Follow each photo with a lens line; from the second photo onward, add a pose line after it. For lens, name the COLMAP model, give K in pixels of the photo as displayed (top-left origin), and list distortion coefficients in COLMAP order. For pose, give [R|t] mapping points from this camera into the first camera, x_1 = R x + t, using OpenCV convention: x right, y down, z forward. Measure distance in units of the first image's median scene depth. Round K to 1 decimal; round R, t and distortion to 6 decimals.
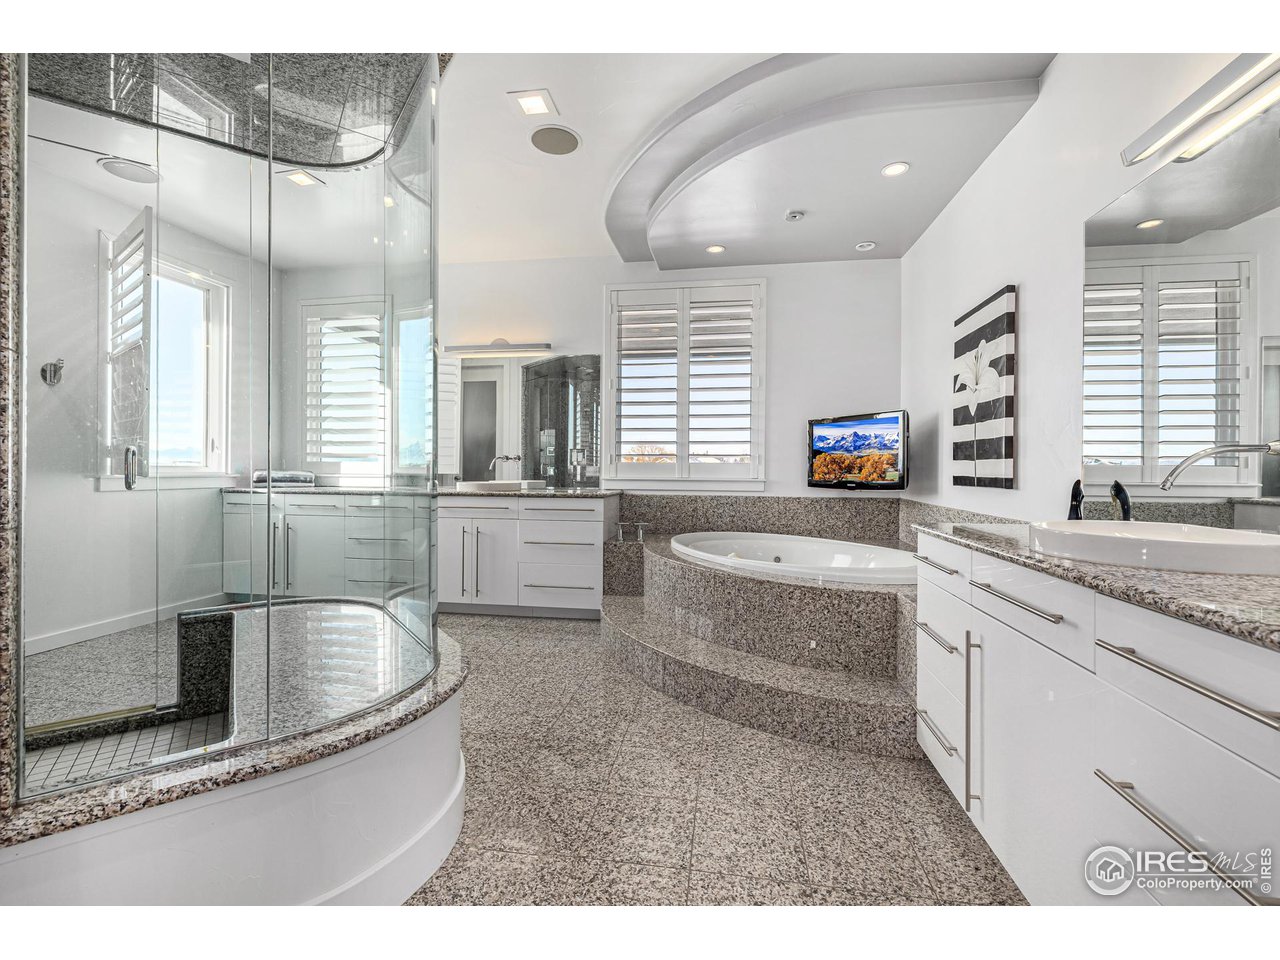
lens RADIAL K [[549.1, 0, 641.7], [0, 549.1, 470.2], [0, 0, 1]] dist [-0.001052, 0.000244]
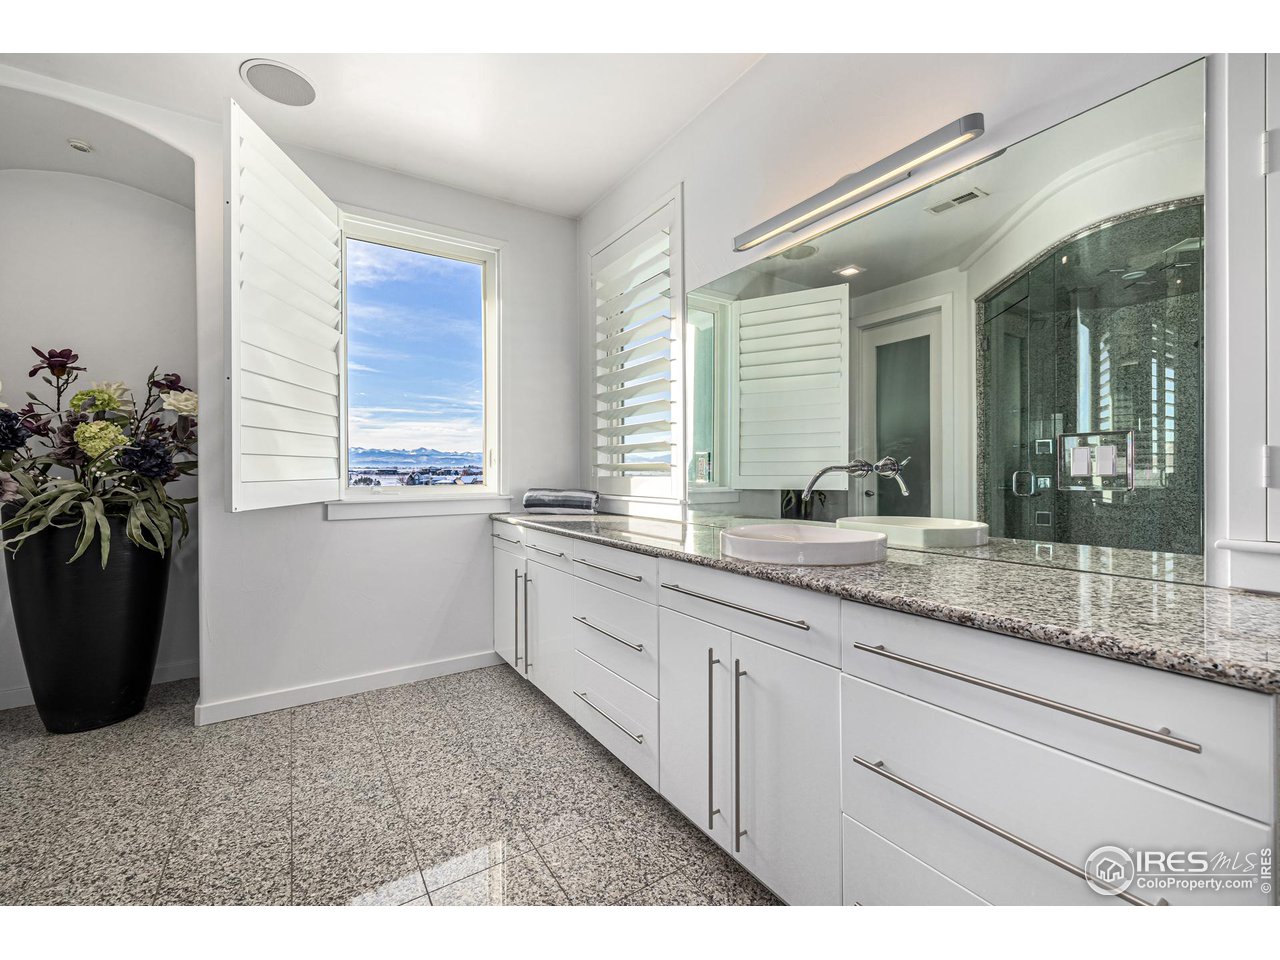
lens RADIAL K [[549.1, 0, 641.7], [0, 549.1, 470.2], [0, 0, 1]] dist [-0.001052, 0.000244]
pose [[0.683989, -0.021703, -0.729169, -0.050873], [0.013635, 0.999763, -0.016966, -0.008222], [0.729365, 0.001663, 0.684123, 0.434224]]
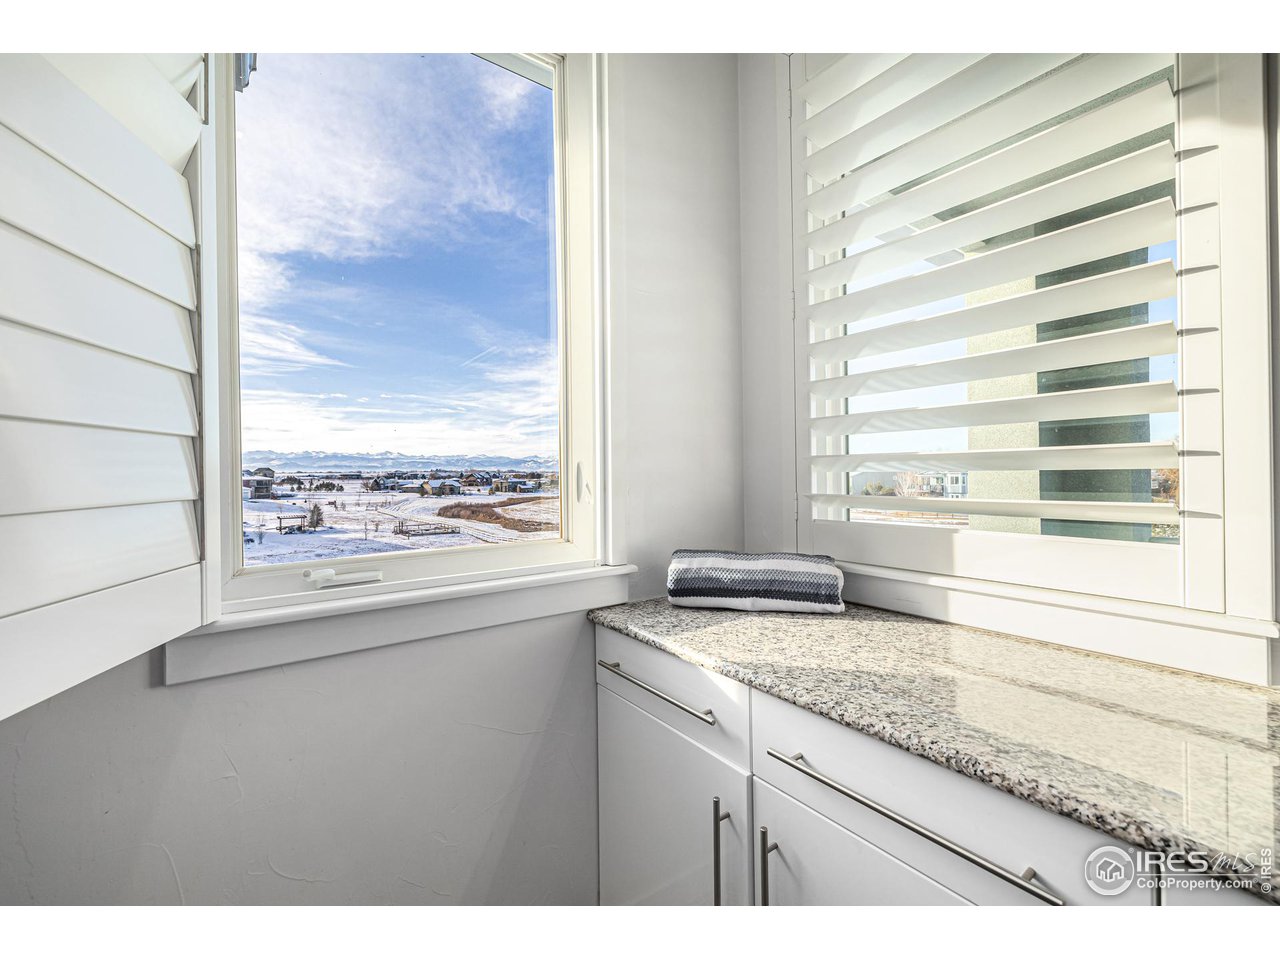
lens RADIAL K [[549.1, 0, 641.7], [0, 549.1, 470.2], [0, 0, 1]] dist [-0.001052, 0.000244]
pose [[0.721838, -0.029427, -0.691437, -0.349115], [0.021263, 0.999567, -0.020342, -0.030855], [0.691736, -0.000018, 0.722151, 0.532730]]
